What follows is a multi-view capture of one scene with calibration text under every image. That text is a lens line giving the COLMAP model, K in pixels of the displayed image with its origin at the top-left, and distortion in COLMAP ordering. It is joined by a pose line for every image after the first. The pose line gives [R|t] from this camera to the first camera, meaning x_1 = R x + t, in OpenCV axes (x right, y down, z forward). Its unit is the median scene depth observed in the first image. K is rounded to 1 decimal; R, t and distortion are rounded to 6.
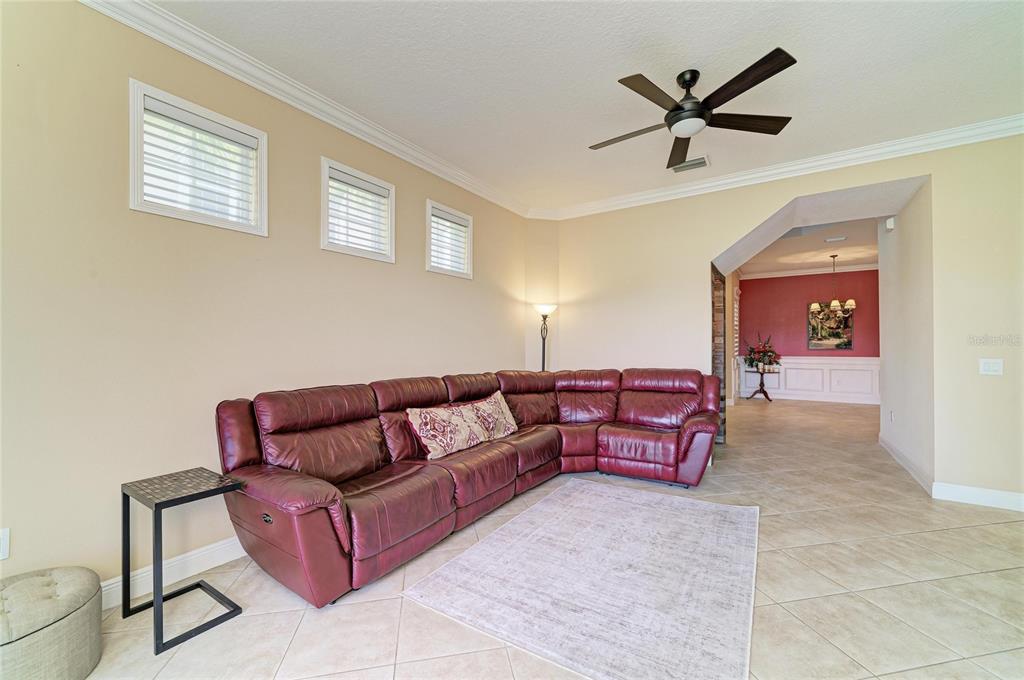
lens RADIAL K [[416.6, 0, 515.1], [0, 416.6, 345.1], [0, 0, 1]] dist [-0.001264, -0.000041]
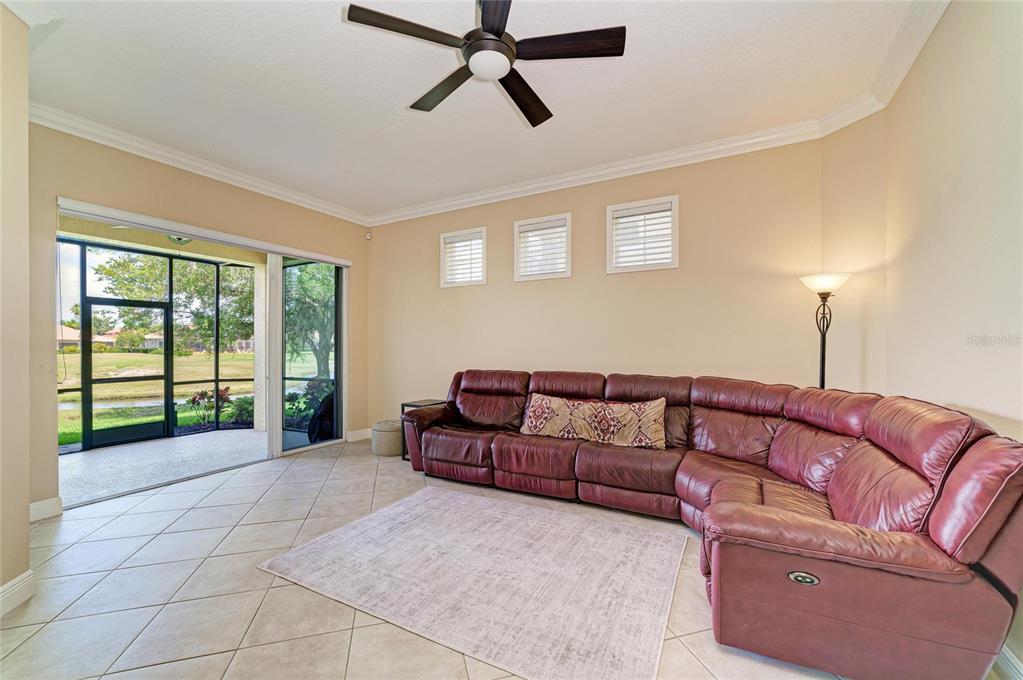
lens RADIAL K [[411.0, 0, 515.0], [0, 411.0, 348.3], [0, 0, 1]] dist [-0.030682, -0.000027]
pose [[0.070836, 0.007702, -0.997458, 0.761259], [0.000050, 0.999970, 0.007725, 0.003227], [0.997488, -0.000597, 0.070833, 0.644488]]
